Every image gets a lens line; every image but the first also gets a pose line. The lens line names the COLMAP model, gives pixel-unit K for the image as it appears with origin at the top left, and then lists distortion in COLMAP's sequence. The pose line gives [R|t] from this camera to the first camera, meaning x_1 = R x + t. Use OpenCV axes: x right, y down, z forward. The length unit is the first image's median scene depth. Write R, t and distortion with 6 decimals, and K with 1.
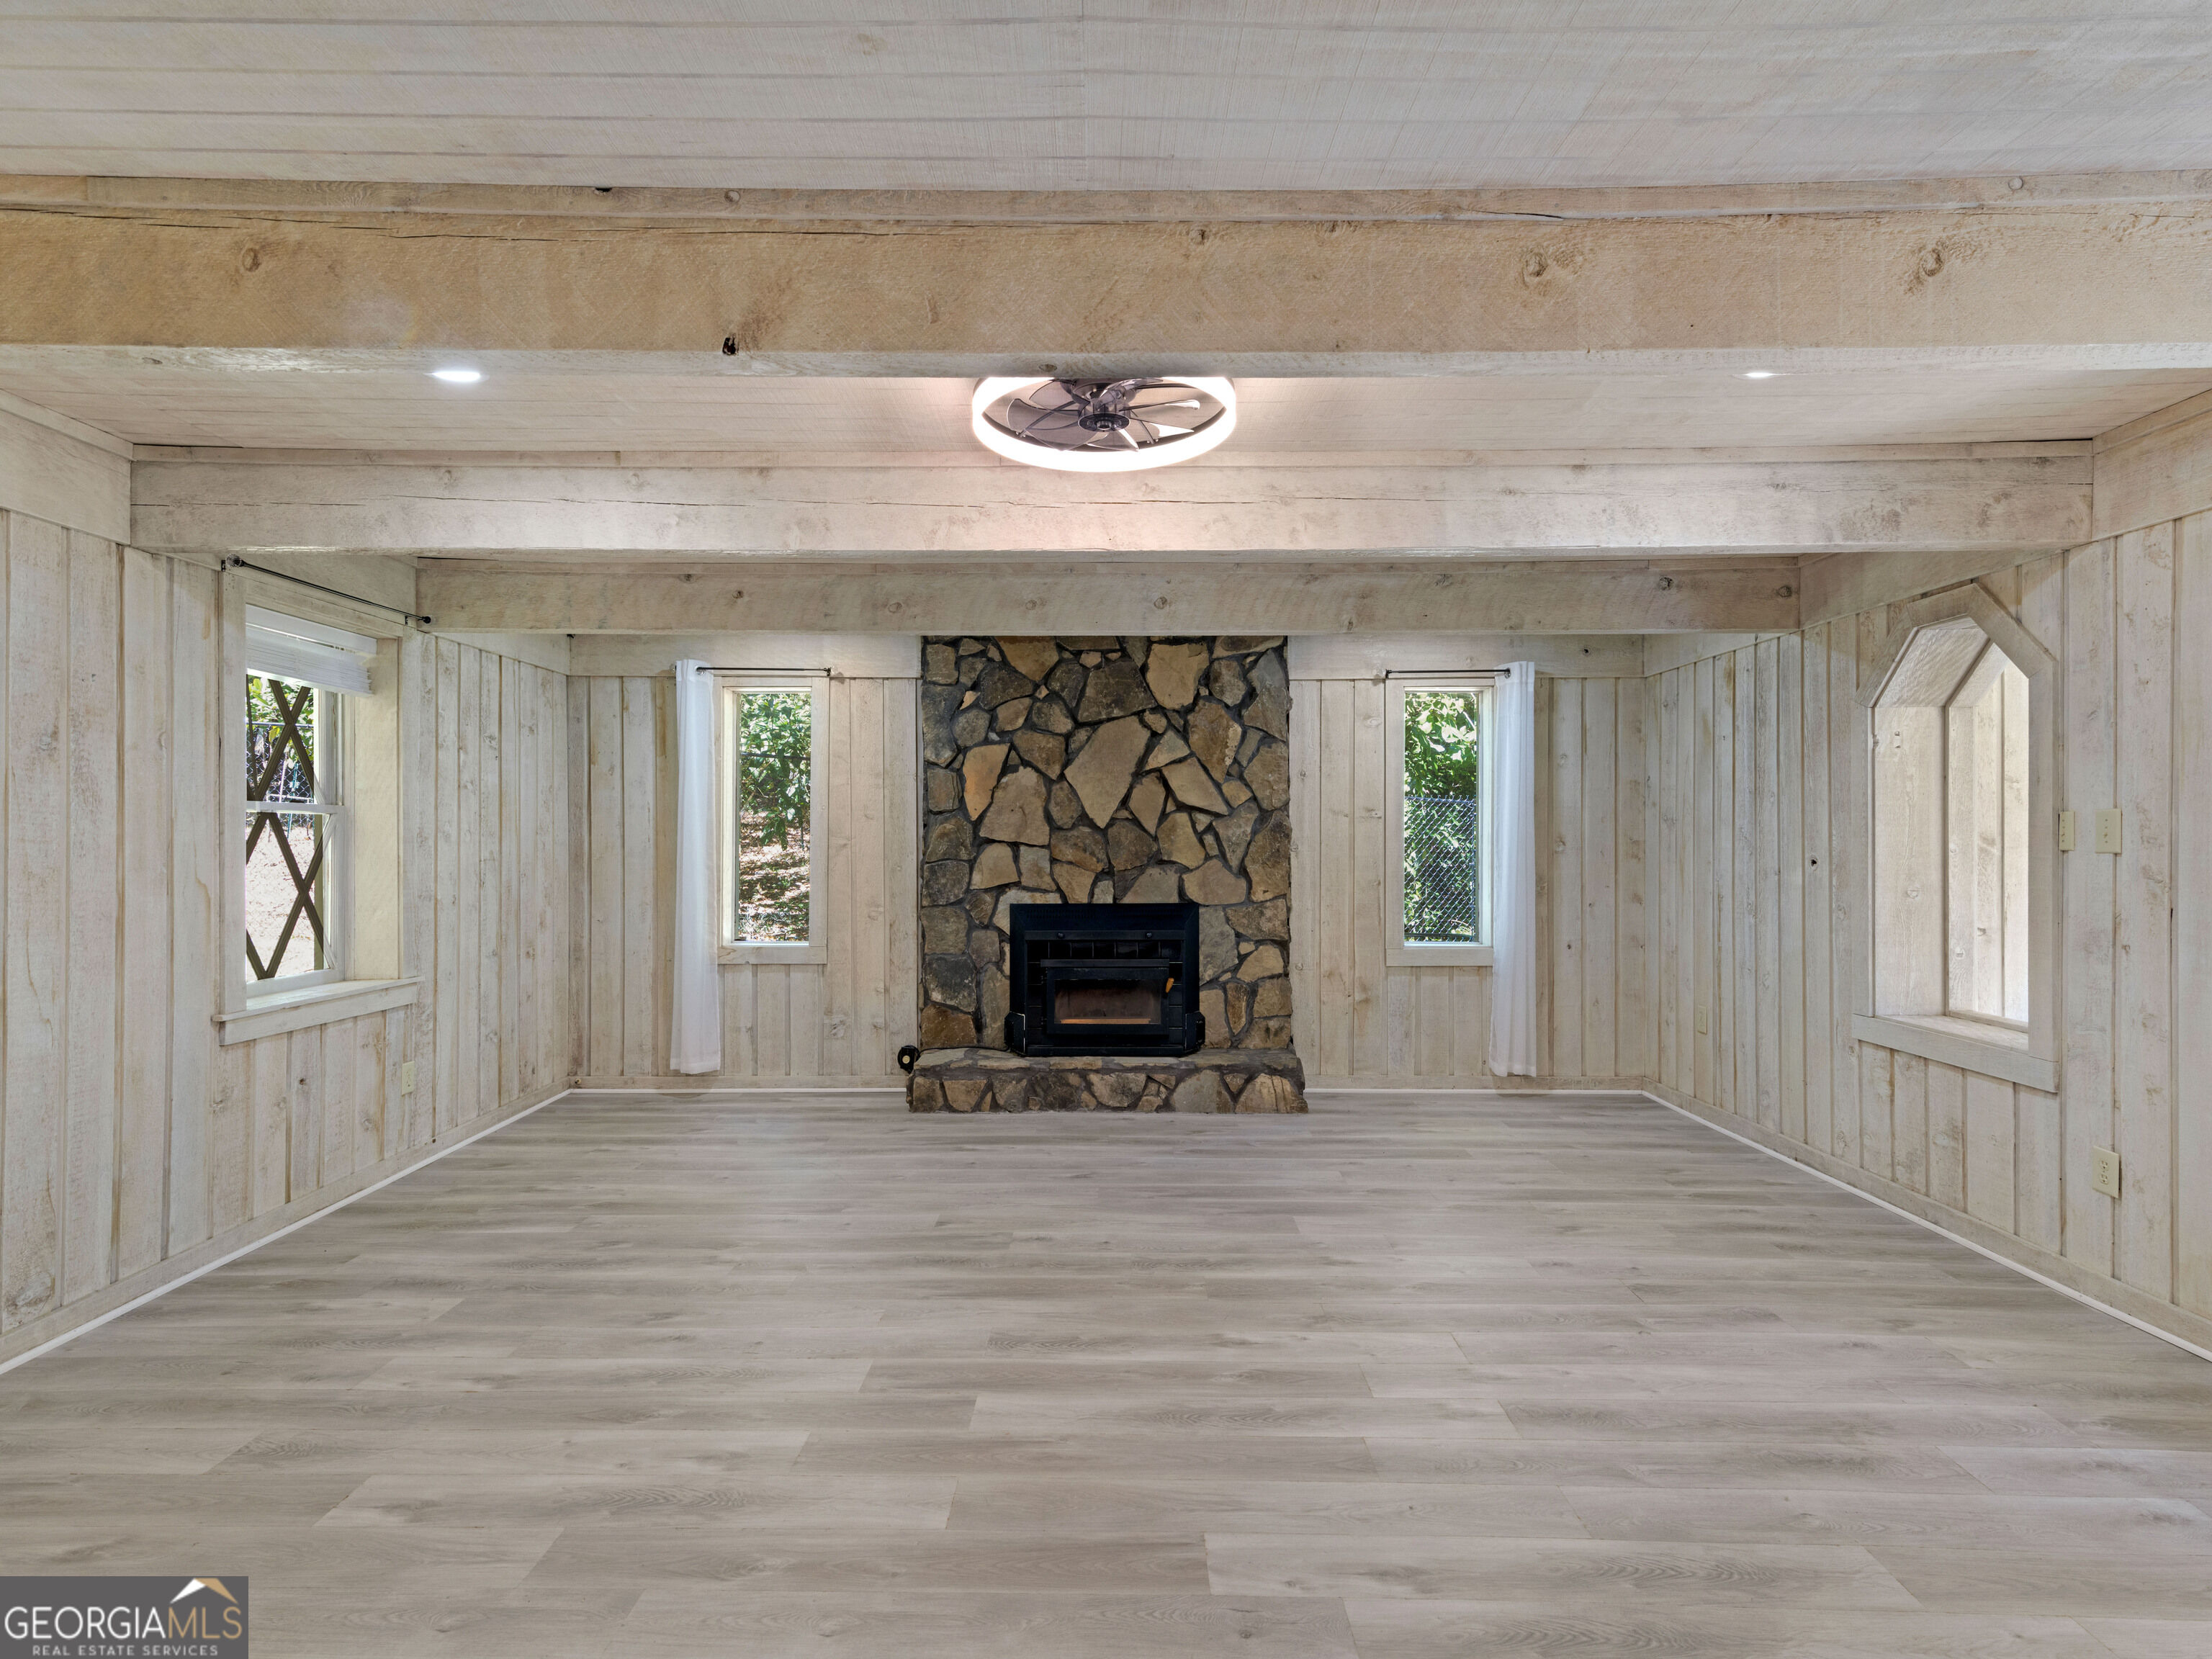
lens RADIAL K [[1156.7, 0, 1064.5], [0, 1156.7, 832.9], [0, 0, 1]] dist [0.018321, -0.004991]
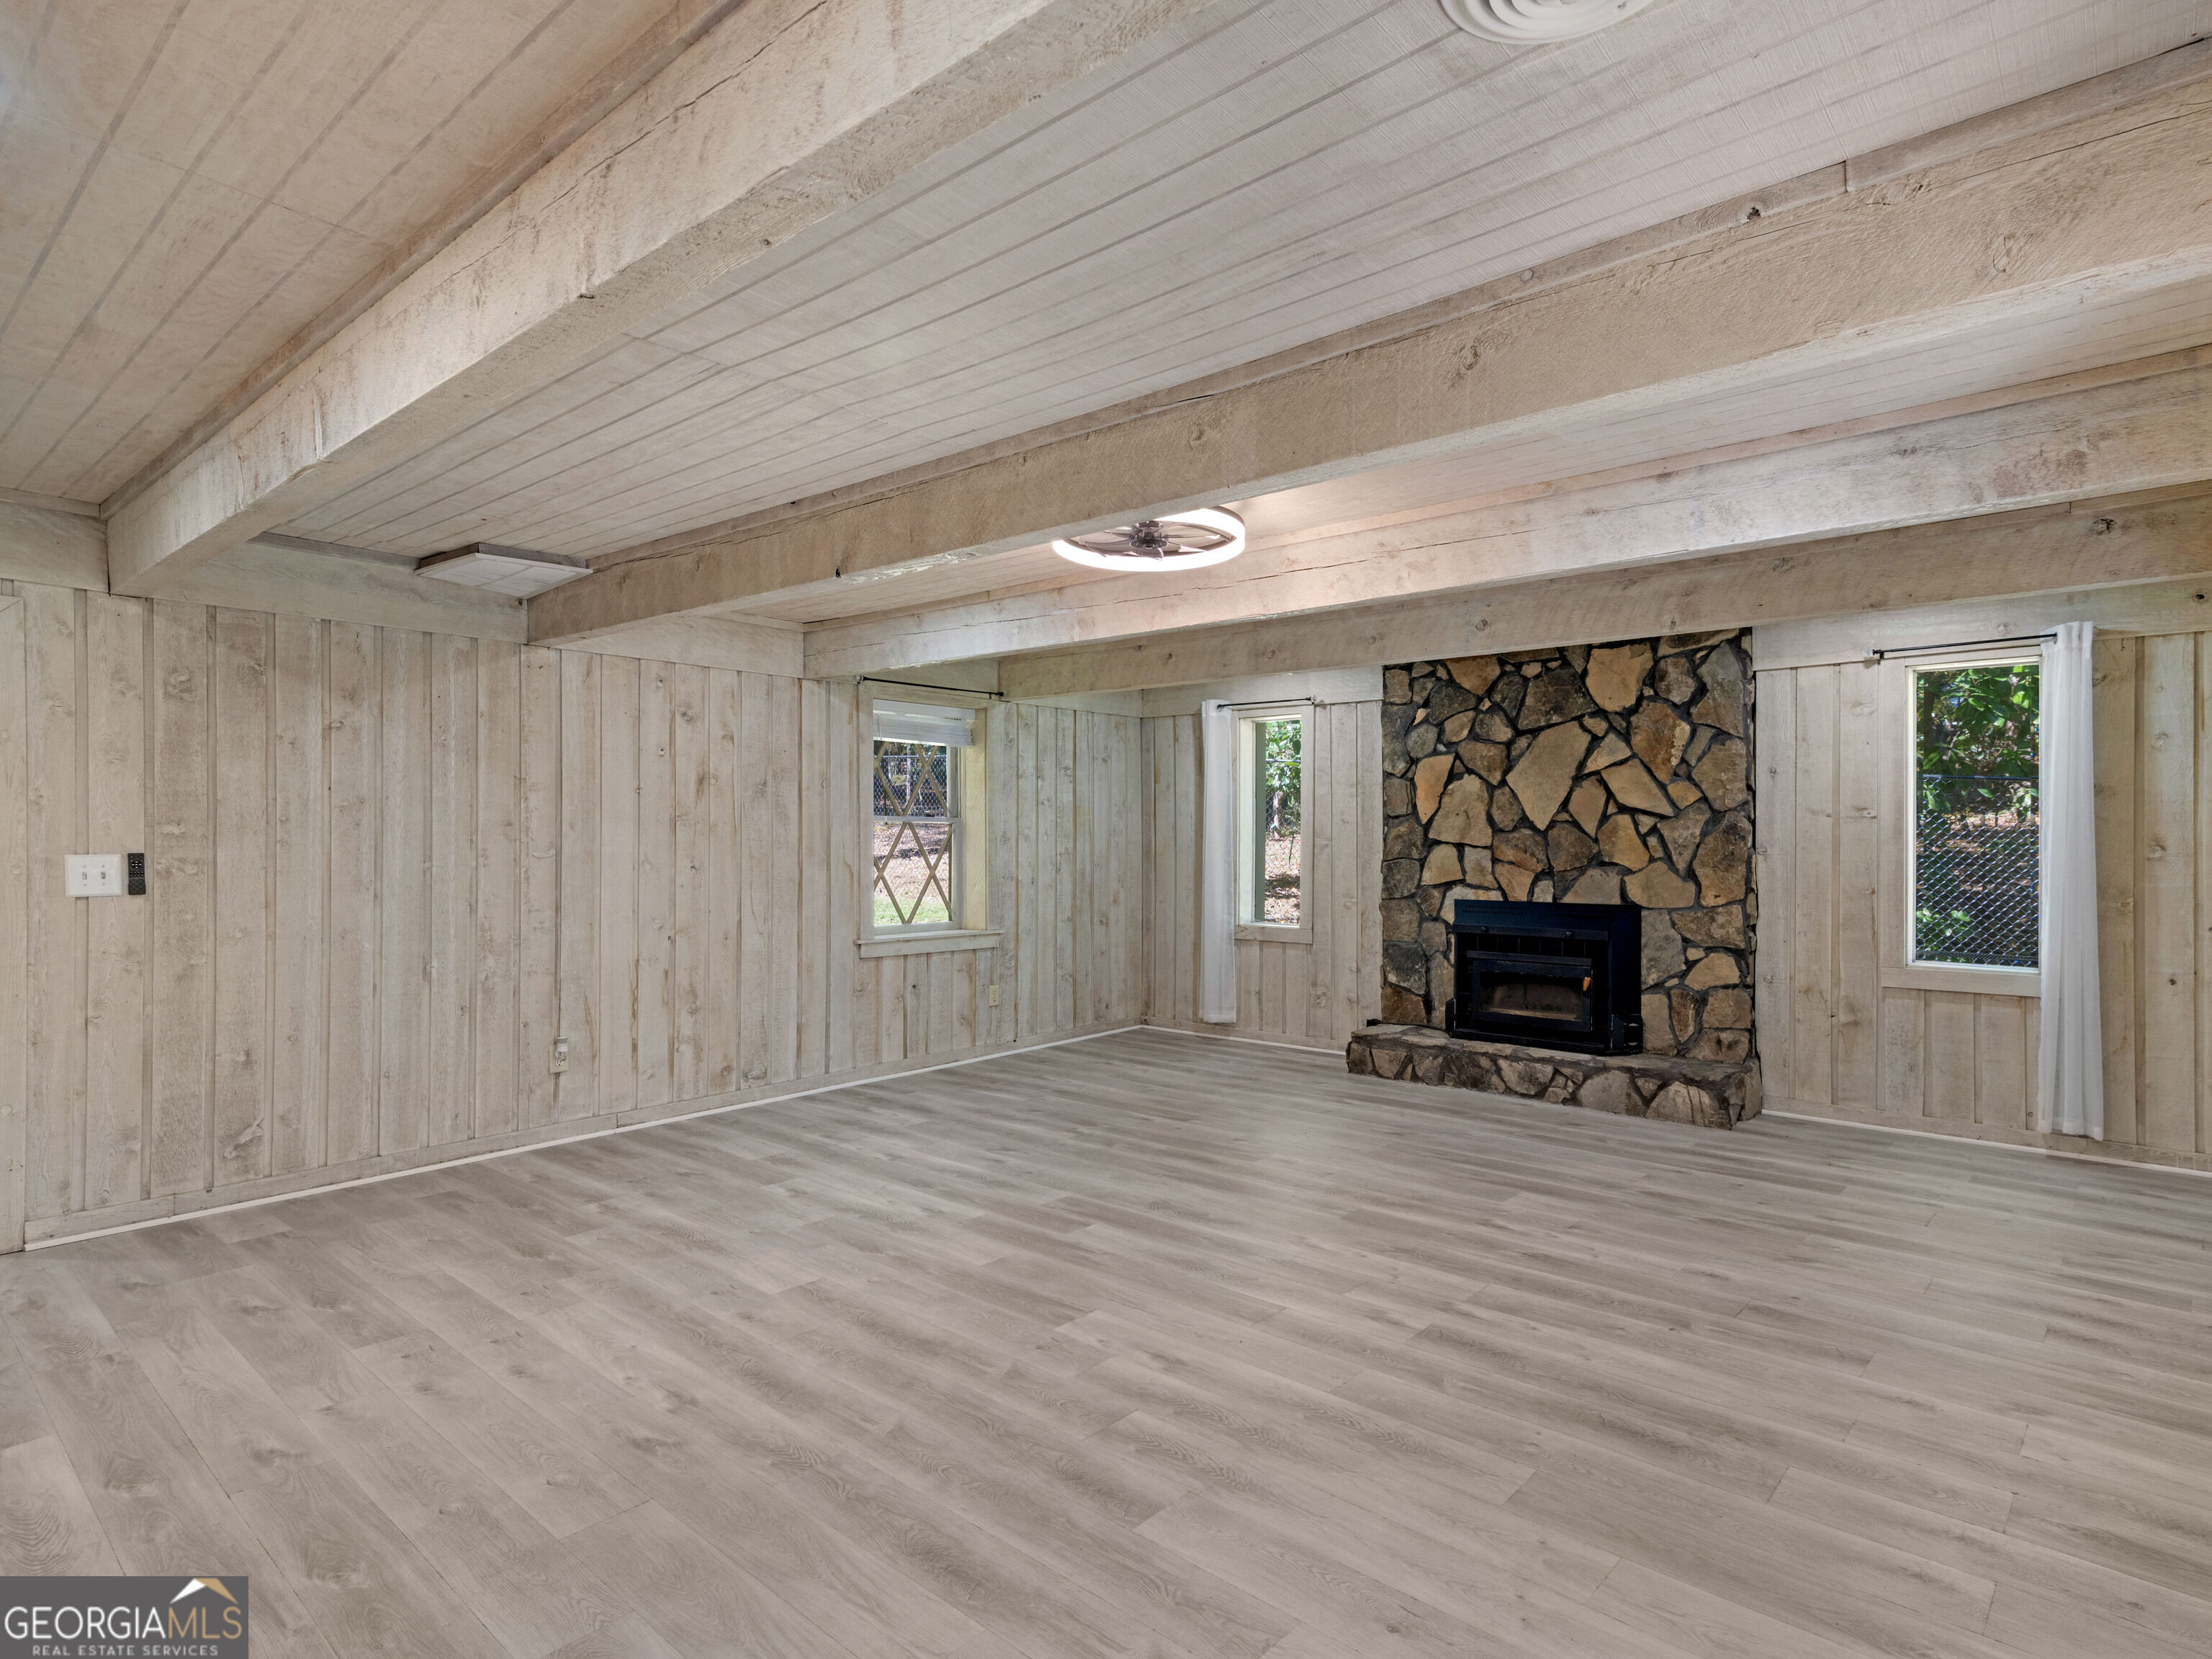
lens RADIAL K [[1156.7, 0, 1127.5], [0, 1156.7, 825.4], [0, 0, 1]] dist [0.018321, -0.004991]
pose [[0.773024, -0.004103, -0.634363, 0.516965], [-0.000225, 0.999977, -0.006743, -0.001479], [0.634377, 0.005356, 0.773006, -0.056877]]
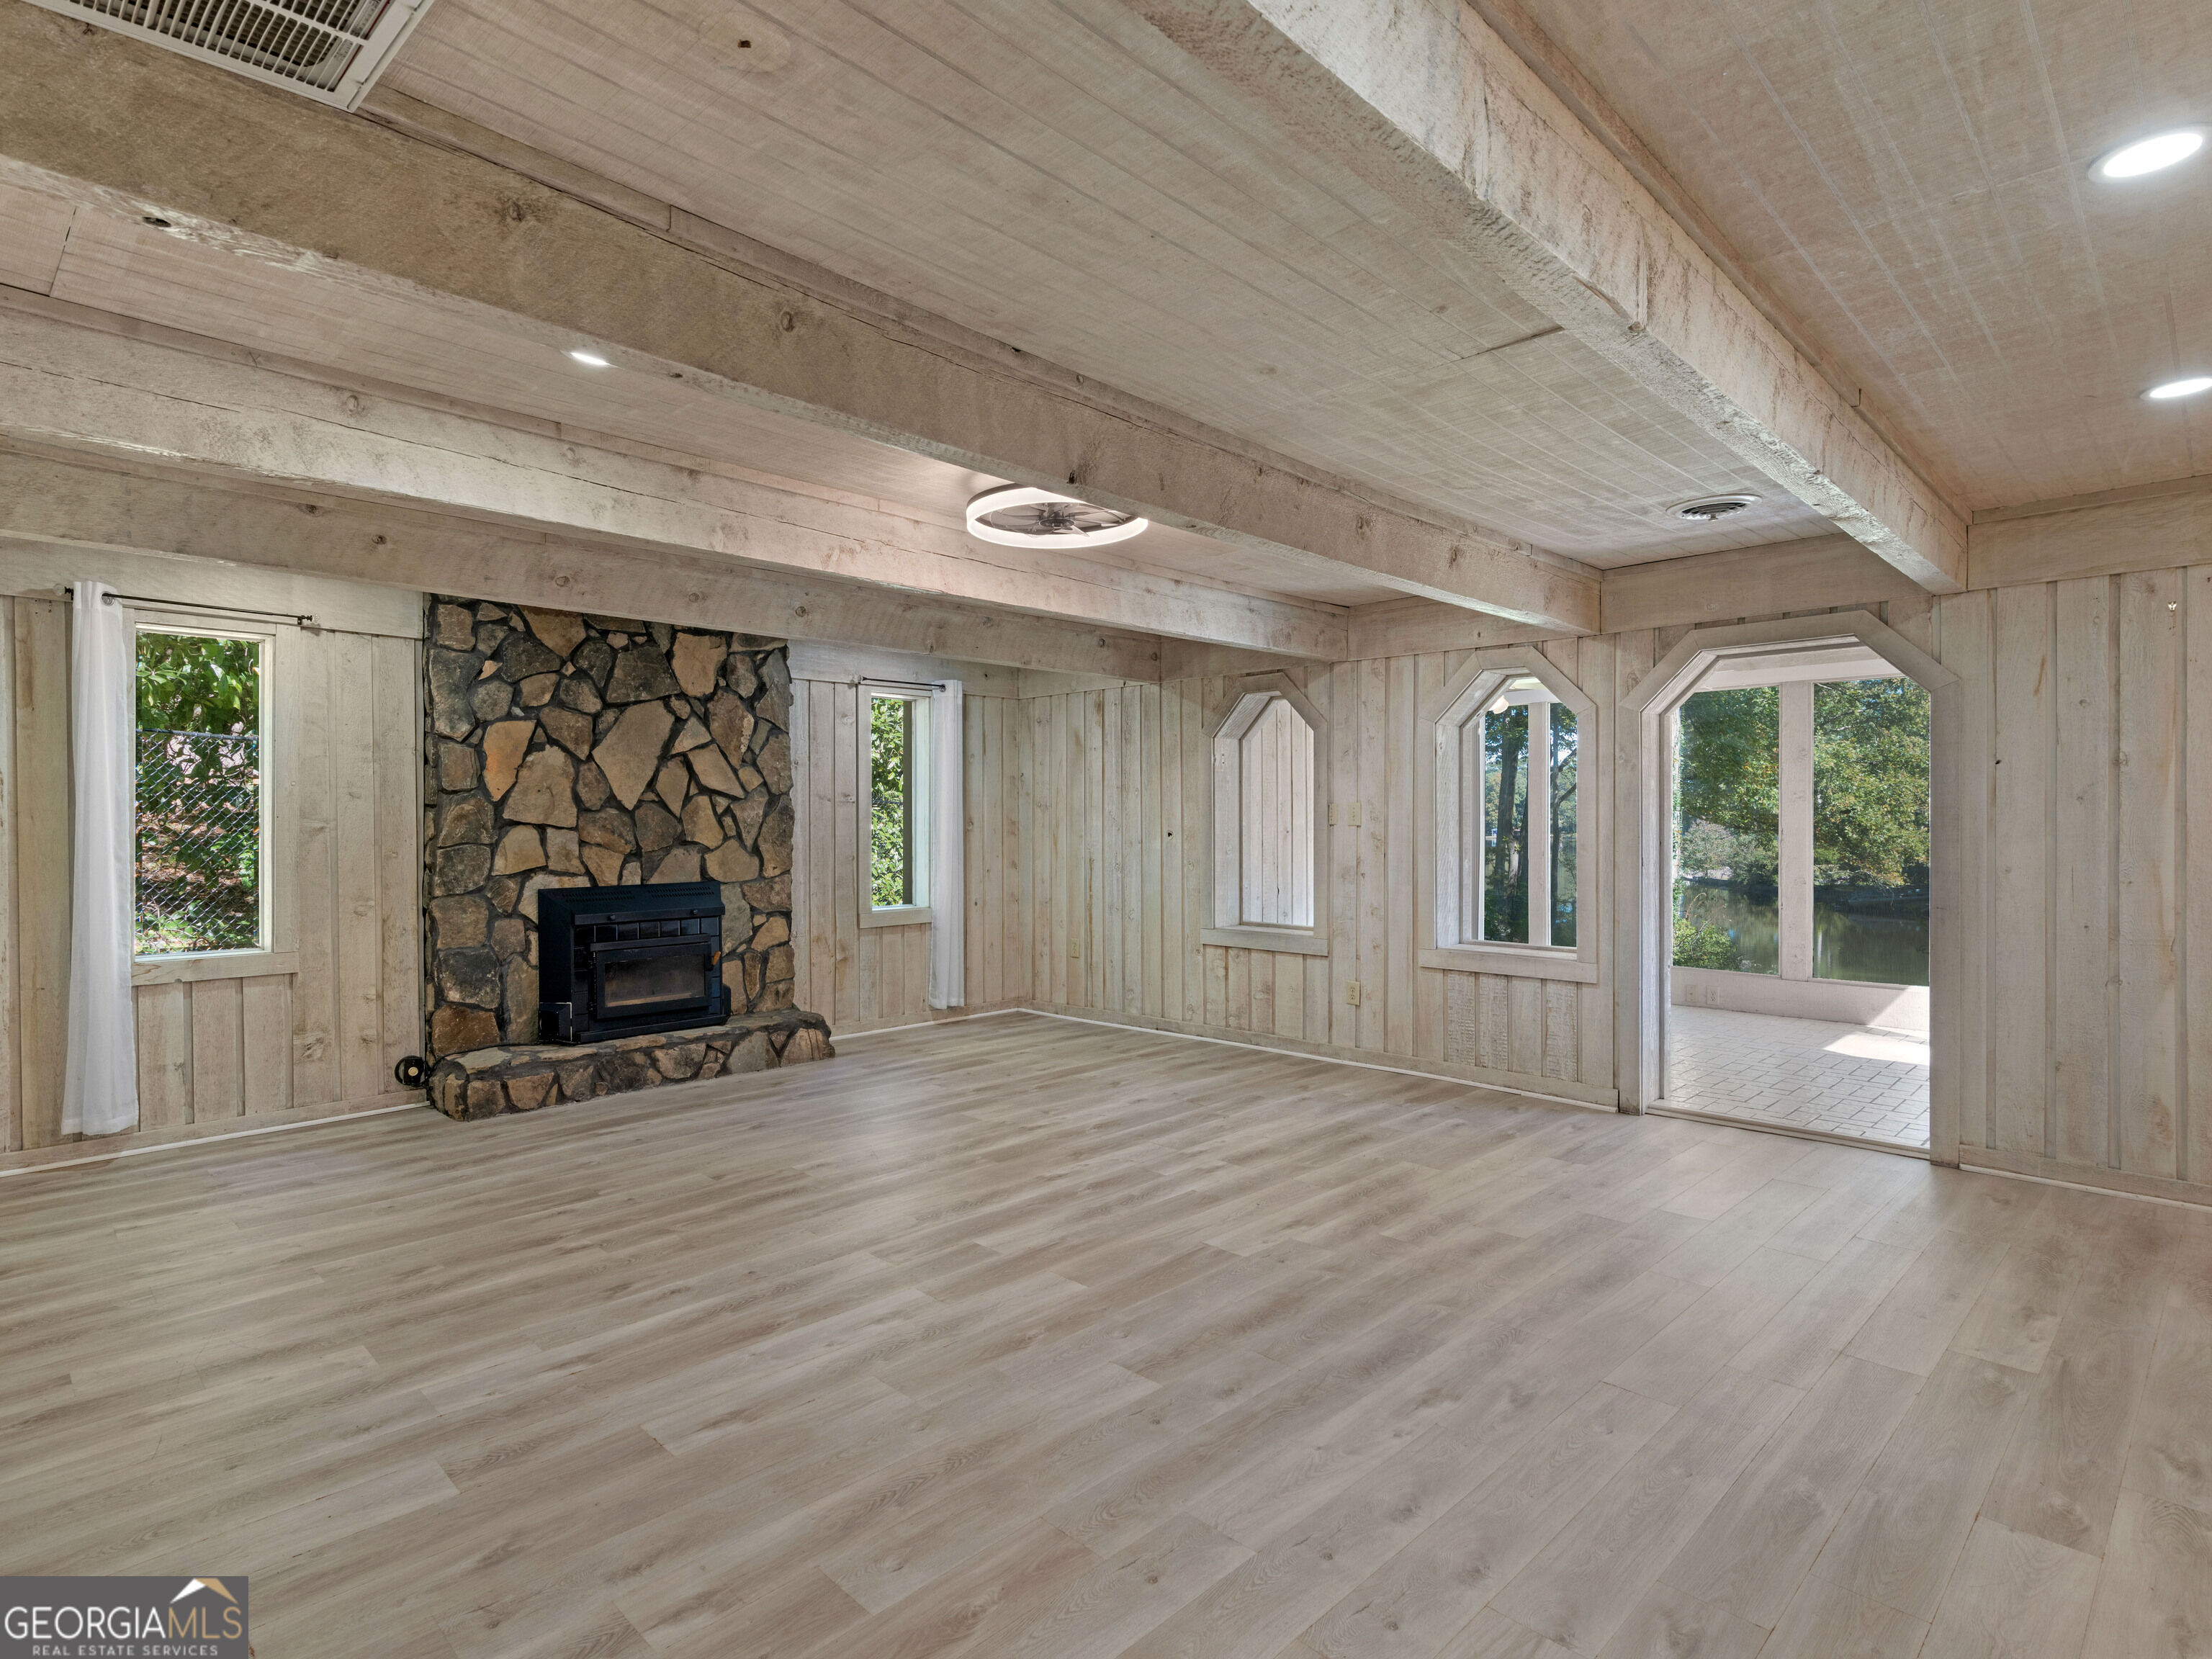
lens RADIAL K [[1193.3, 0, 1137.0], [0, 1193.3, 829.0], [0, 0, 1]] dist [0.018624, -0.001561]
pose [[0.668697, -0.007008, 0.743502, -0.566232], [-0.001317, 0.999943, 0.010610, 0.000862], [-0.743534, -0.008074, 0.668650, -0.025885]]
